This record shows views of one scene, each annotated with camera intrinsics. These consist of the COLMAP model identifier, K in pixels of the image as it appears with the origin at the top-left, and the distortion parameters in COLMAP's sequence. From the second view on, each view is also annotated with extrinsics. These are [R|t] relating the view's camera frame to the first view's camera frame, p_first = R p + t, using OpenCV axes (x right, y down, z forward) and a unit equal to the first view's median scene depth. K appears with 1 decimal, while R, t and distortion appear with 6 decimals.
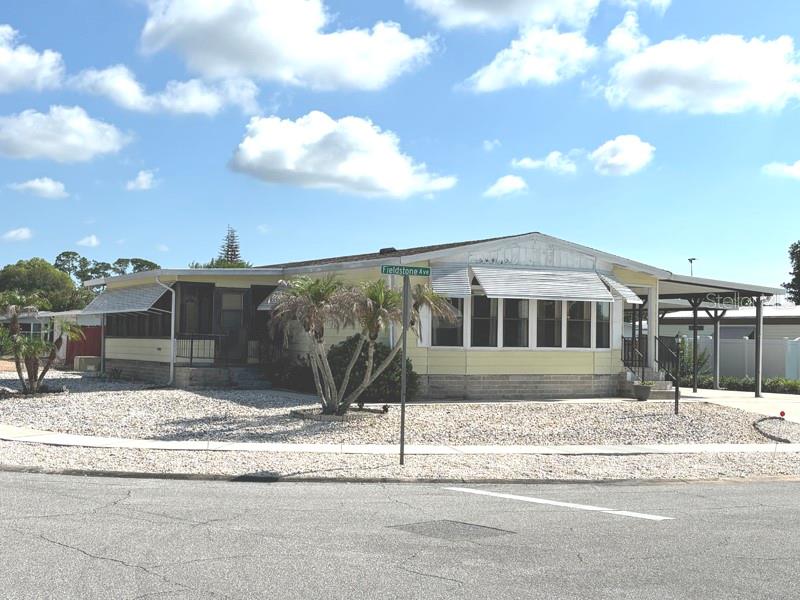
lens RADIAL K [[1172.4, 0, 398.9], [0, 1172.4, 303.9], [0, 0, 1]] dist [0.220932, 0.000000]
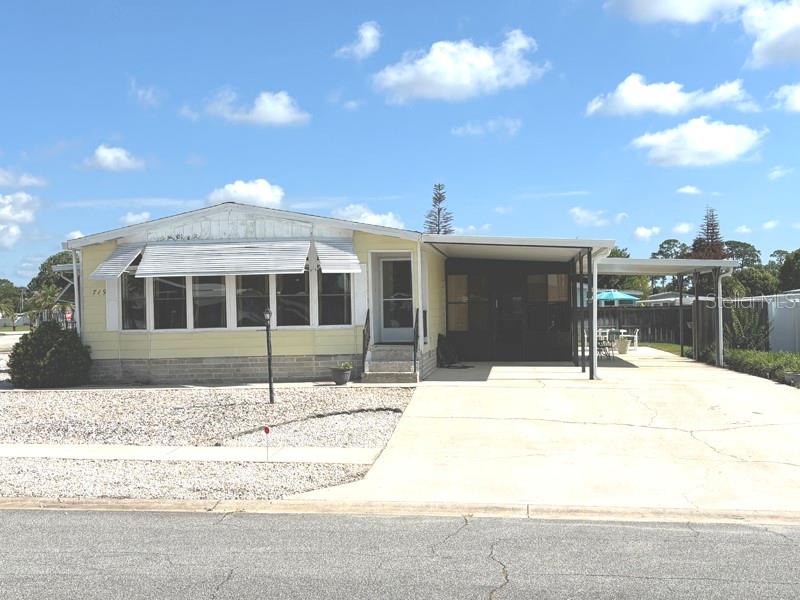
lens RADIAL K [[993.5, 0, 401.6], [0, 993.5, 302.5], [0, 0, 1]] dist [0.057375, 0.000000]
pose [[0.806599, -0.040696, -0.589697, 0.675238], [0.051315, 0.998682, 0.001270, 0.023077], [0.588868, -0.031285, 0.807624, 0.445915]]
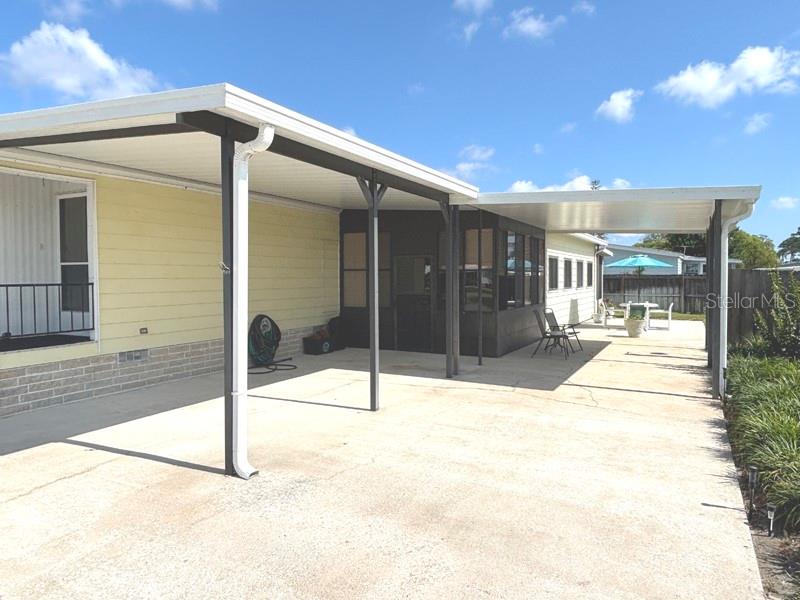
lens RADIAL K [[562.2, 0, 399.0], [0, 562.2, 308.6], [0, 0, 1]] dist [0.028784, -0.014822]
pose [[0.541604, 0.029008, -0.840133, 0.508372], [0.038557, 0.997495, 0.059298, 0.033155], [0.839749, -0.064509, 0.539129, 1.093793]]
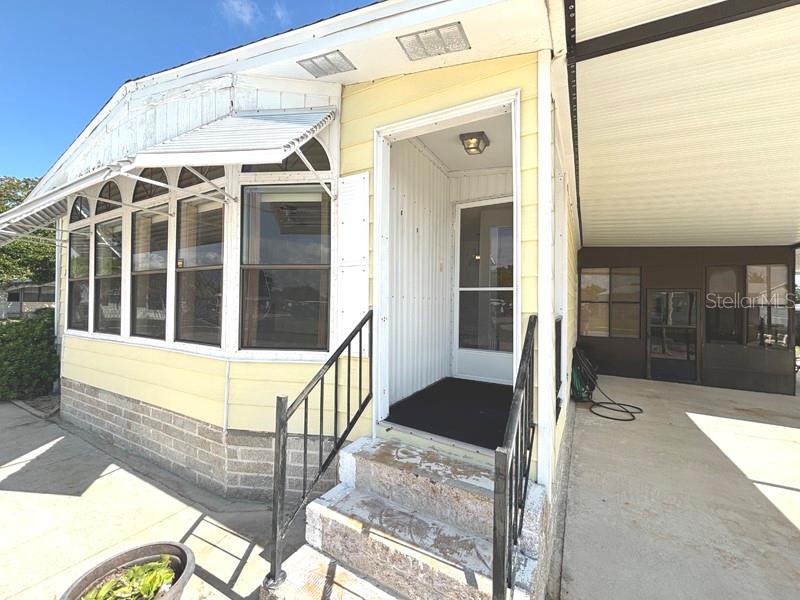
lens RADIAL K [[324.4, 0, 395.9], [0, 324.4, 301.9], [0, 0, 1]] dist [0.000145, -0.001258]
pose [[0.504669, -0.018028, -0.863125, 0.273425], [0.021411, 0.999736, -0.008362, 0.026615], [0.863048, -0.014260, 0.504921, 1.018655]]
